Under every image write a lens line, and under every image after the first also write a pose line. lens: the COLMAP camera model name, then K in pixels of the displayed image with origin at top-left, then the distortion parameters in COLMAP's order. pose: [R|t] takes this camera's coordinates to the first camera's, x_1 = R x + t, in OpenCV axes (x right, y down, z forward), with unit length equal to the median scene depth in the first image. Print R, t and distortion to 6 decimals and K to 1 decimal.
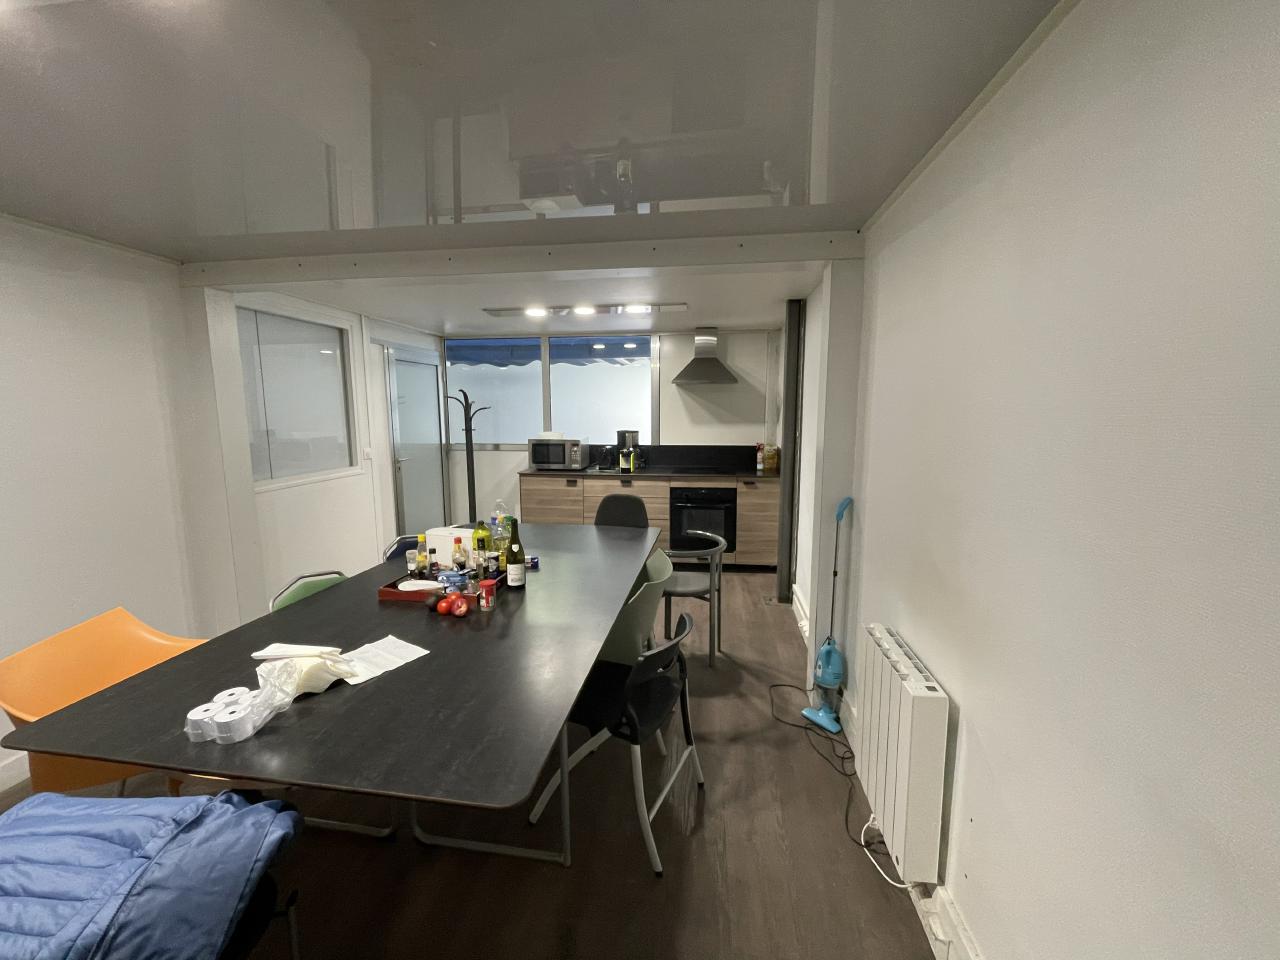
lens RADIAL K [[520.4, 0, 641.1], [0, 520.4, 484.4], [0, 0, 1]] dist [-0.002817, -0.000599]
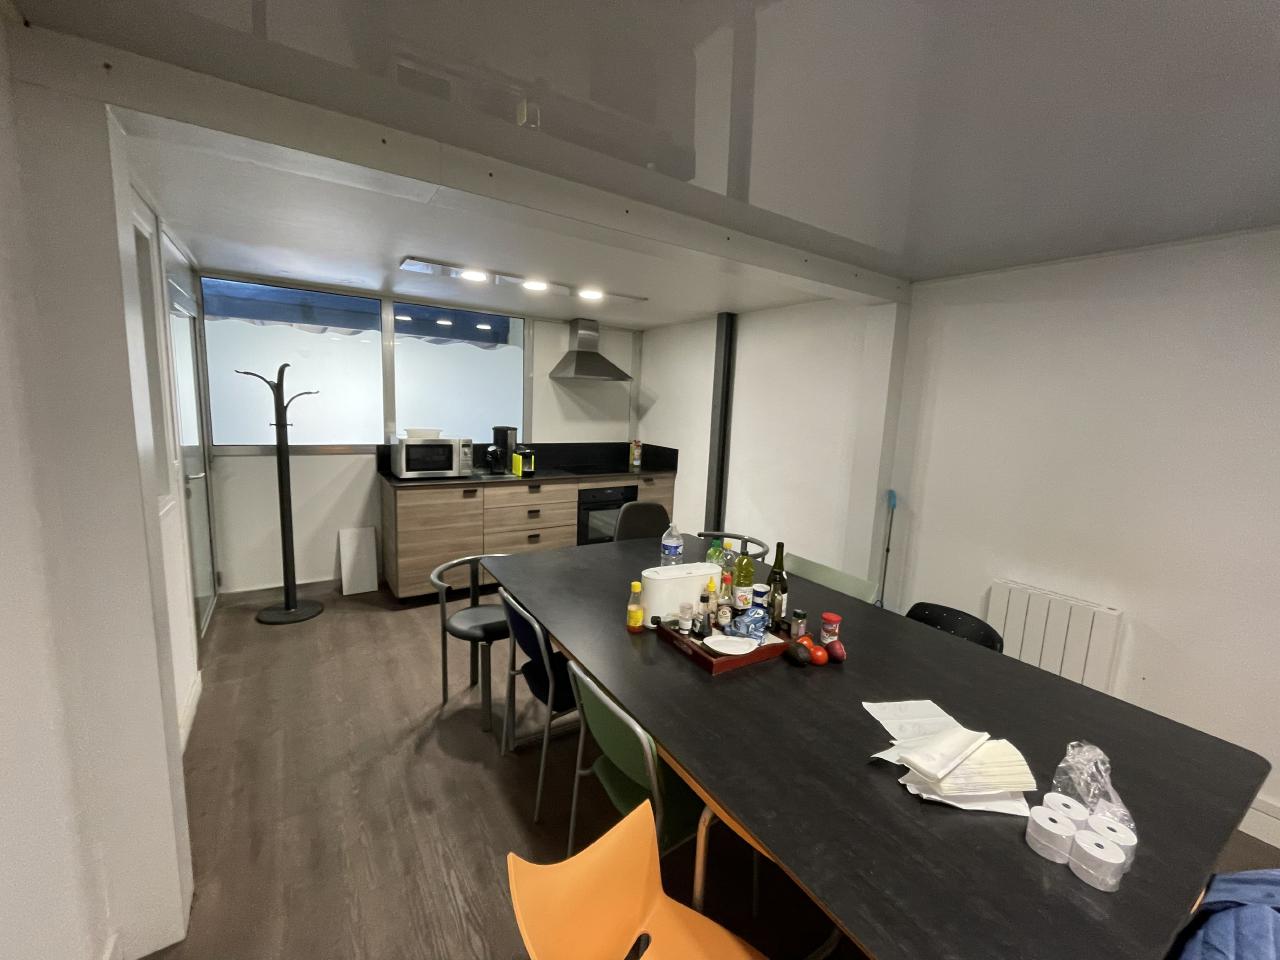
lens RADIAL K [[520.4, 0, 641.9], [0, 520.4, 473.0], [0, 0, 1]] dist [-0.002817, -0.000599]
pose [[0.749958, -0.053901, 0.659286, -0.452115], [0.050648, 0.998428, 0.024014, -0.039218], [-0.659543, 0.015382, 0.751509, 0.217147]]
